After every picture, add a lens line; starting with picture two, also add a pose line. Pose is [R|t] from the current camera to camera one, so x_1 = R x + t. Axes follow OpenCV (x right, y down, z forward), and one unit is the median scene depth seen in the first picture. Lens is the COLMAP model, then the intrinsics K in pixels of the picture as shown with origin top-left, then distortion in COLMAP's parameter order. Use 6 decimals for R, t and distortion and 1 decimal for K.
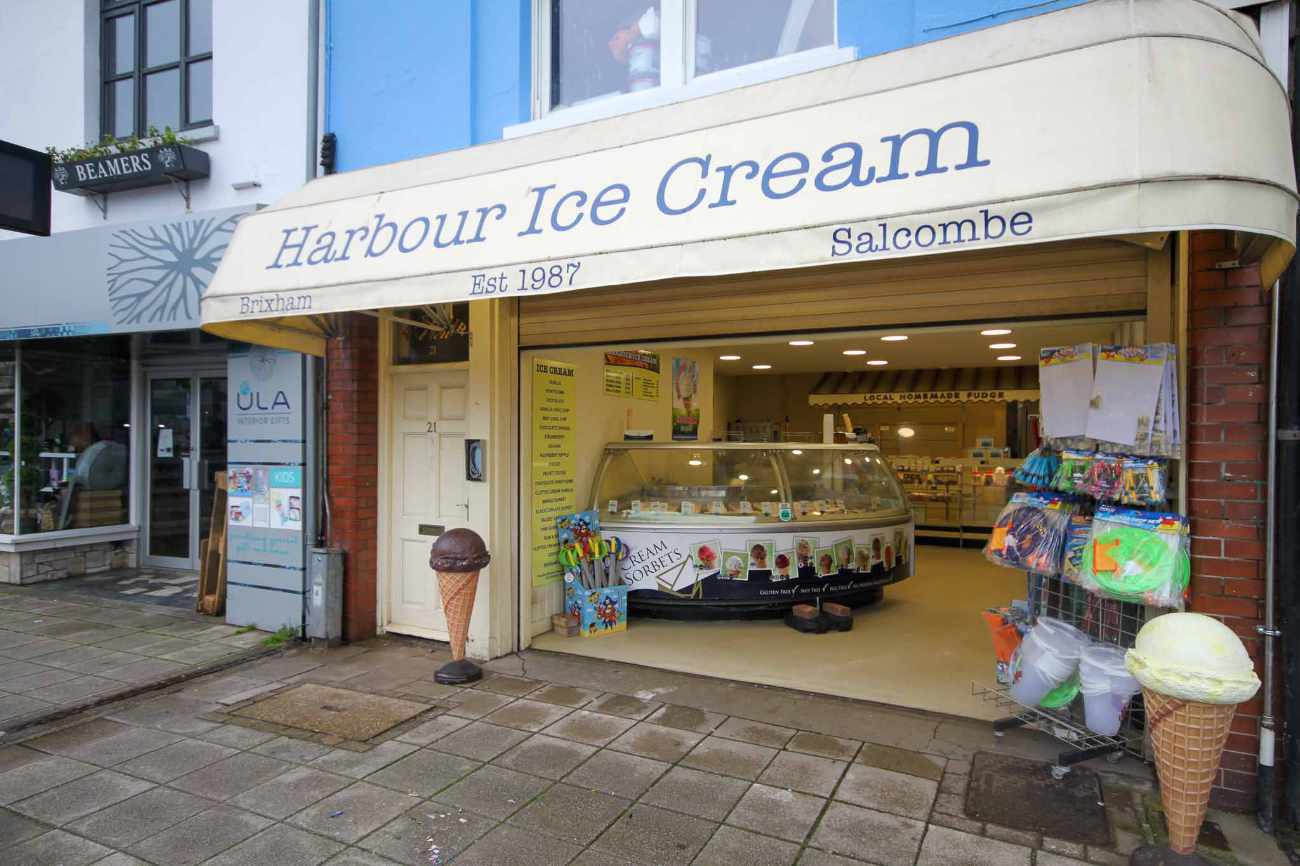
lens RADIAL K [[757.6, 0, 650.0], [0, 757.6, 433.0], [0, 0, 1]] dist [0.001181, 0.000058]
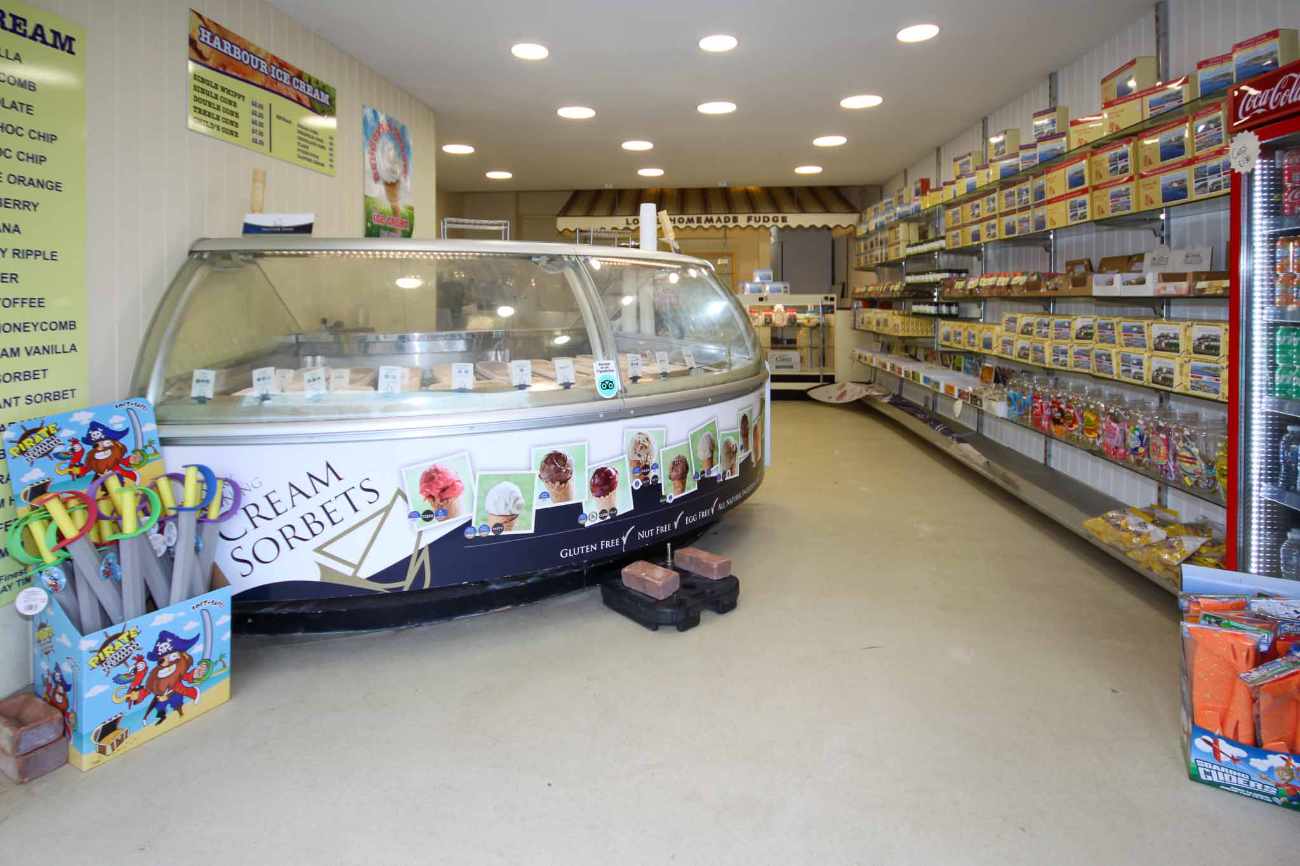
lens RADIAL K [[698.4, 0, 649.8], [0, 698.4, 307.5], [0, 0, 1]] dist [-0.000917, 0.000319]
pose [[0.921526, -0.011323, 0.388152, 0.030406], [0.000116, 0.999583, 0.028883, 0.045348], [-0.388317, -0.026571, 0.921143, 0.575712]]
